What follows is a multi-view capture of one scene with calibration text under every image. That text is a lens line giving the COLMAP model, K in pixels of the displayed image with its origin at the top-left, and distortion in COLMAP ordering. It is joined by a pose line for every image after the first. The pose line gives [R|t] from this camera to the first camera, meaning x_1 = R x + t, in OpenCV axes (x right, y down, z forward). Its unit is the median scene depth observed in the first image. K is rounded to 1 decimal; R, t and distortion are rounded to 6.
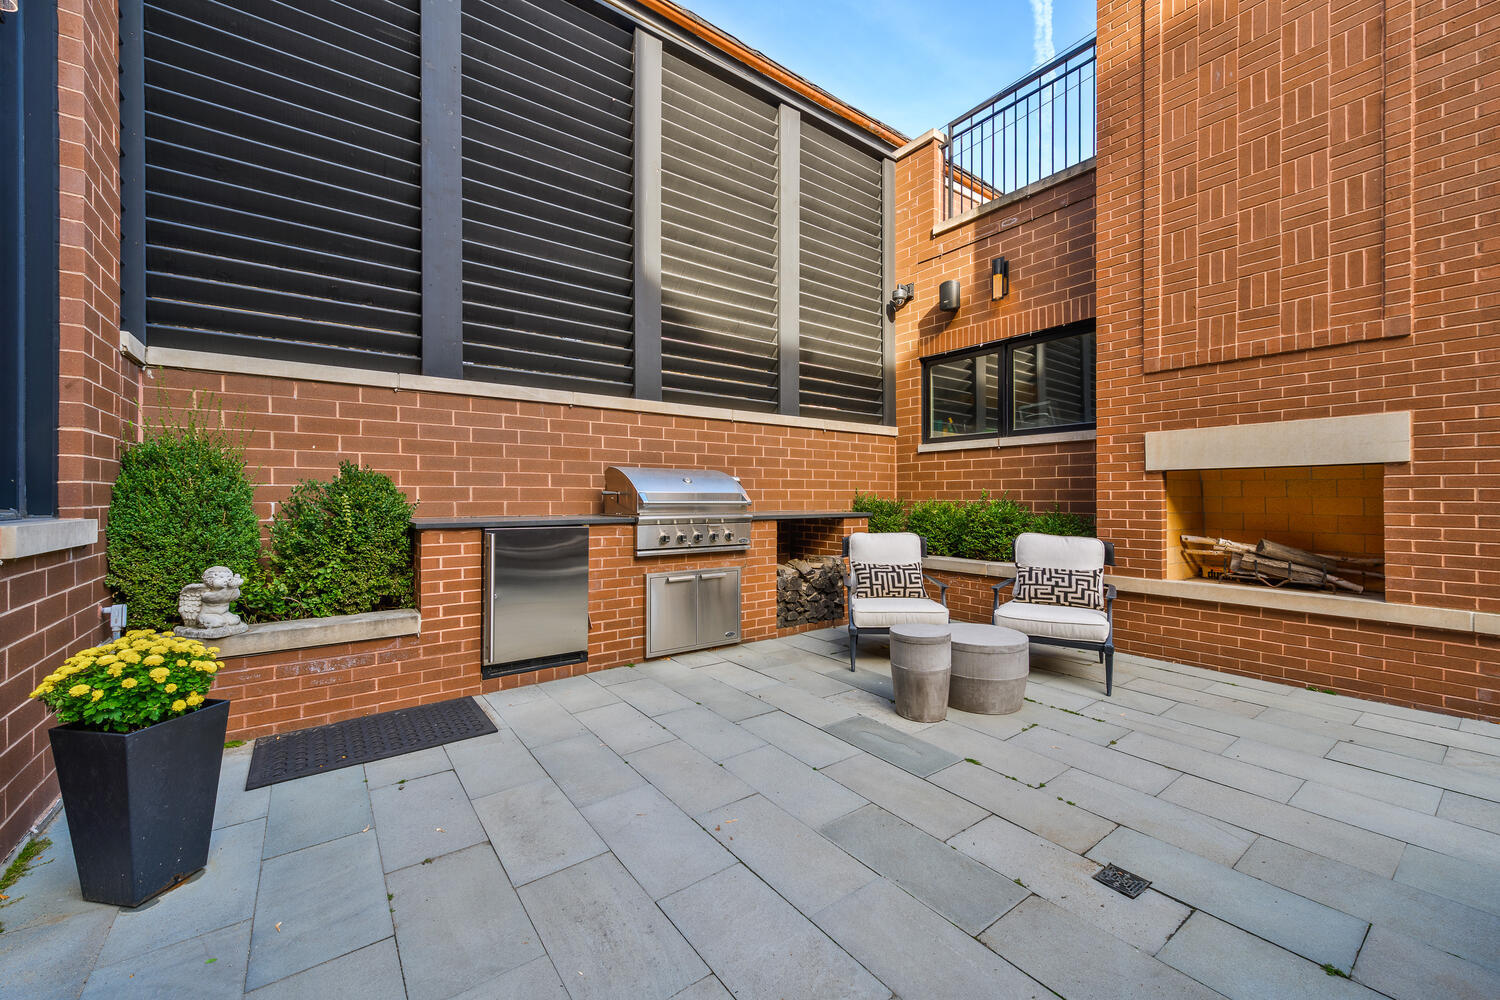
lens RADIAL K [[588.7, 0, 754.2], [0, 588.7, 500.0], [0, 0, 1]] dist [0.003204, -0.000095]
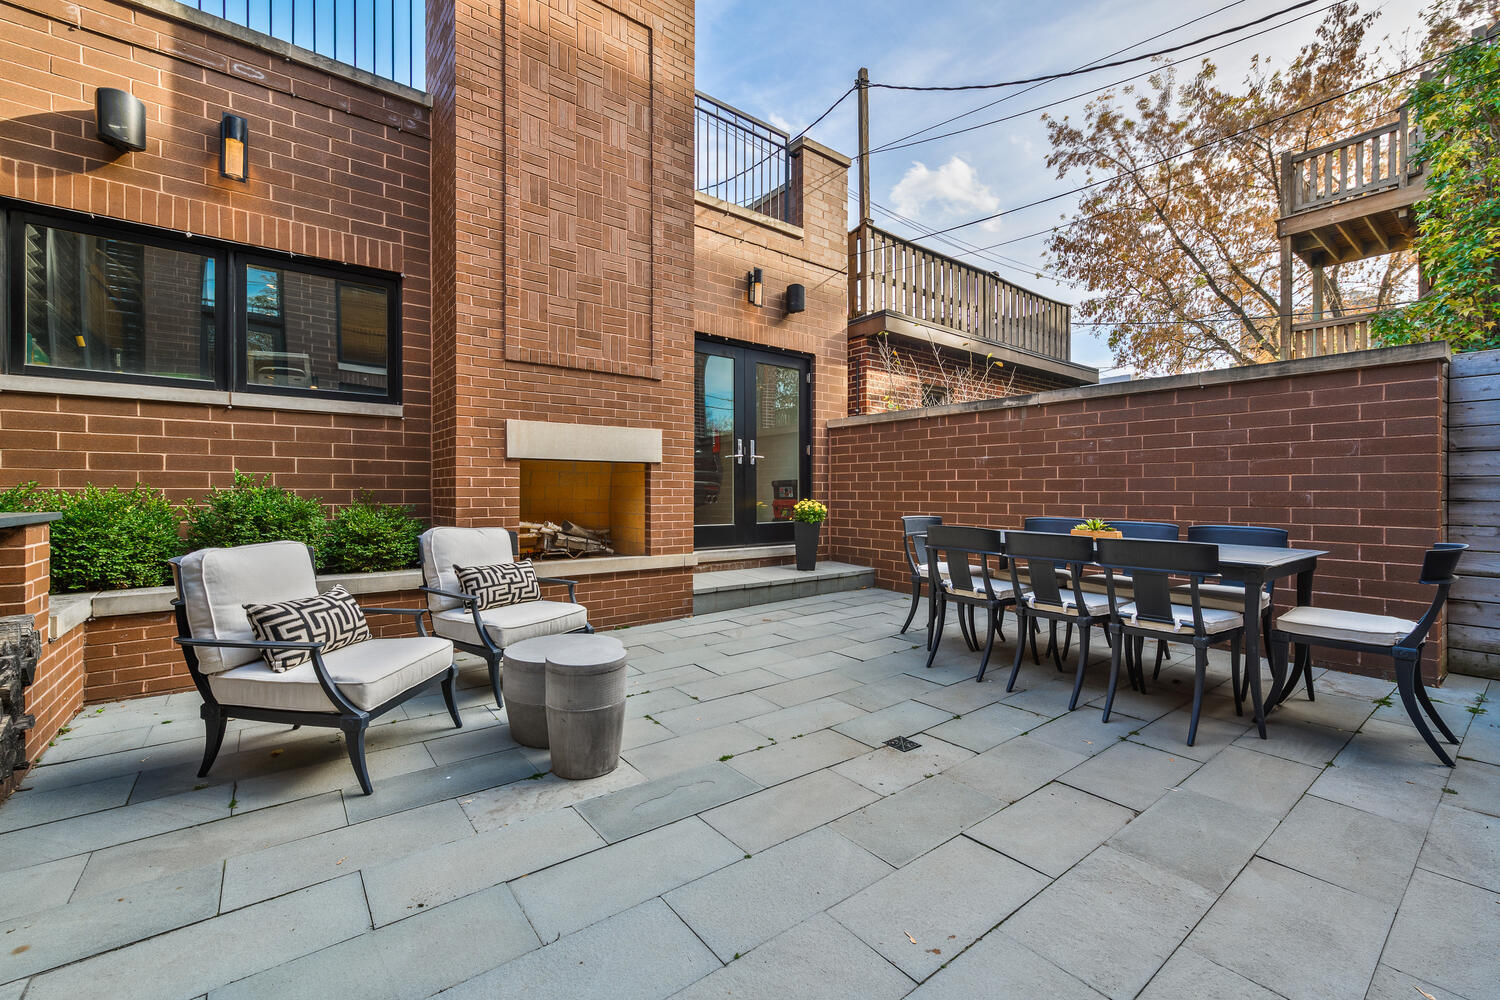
lens RADIAL K [[614.4, 0, 753.3], [0, 614.4, 494.5], [0, 0, 1]] dist [0.002997, 0.000224]
pose [[-0.020407, -0.002241, 0.999789, -0.418796], [0.004553, 0.999987, 0.002335, 0.012990], [-0.999781, 0.004599, -0.020396, 0.664709]]
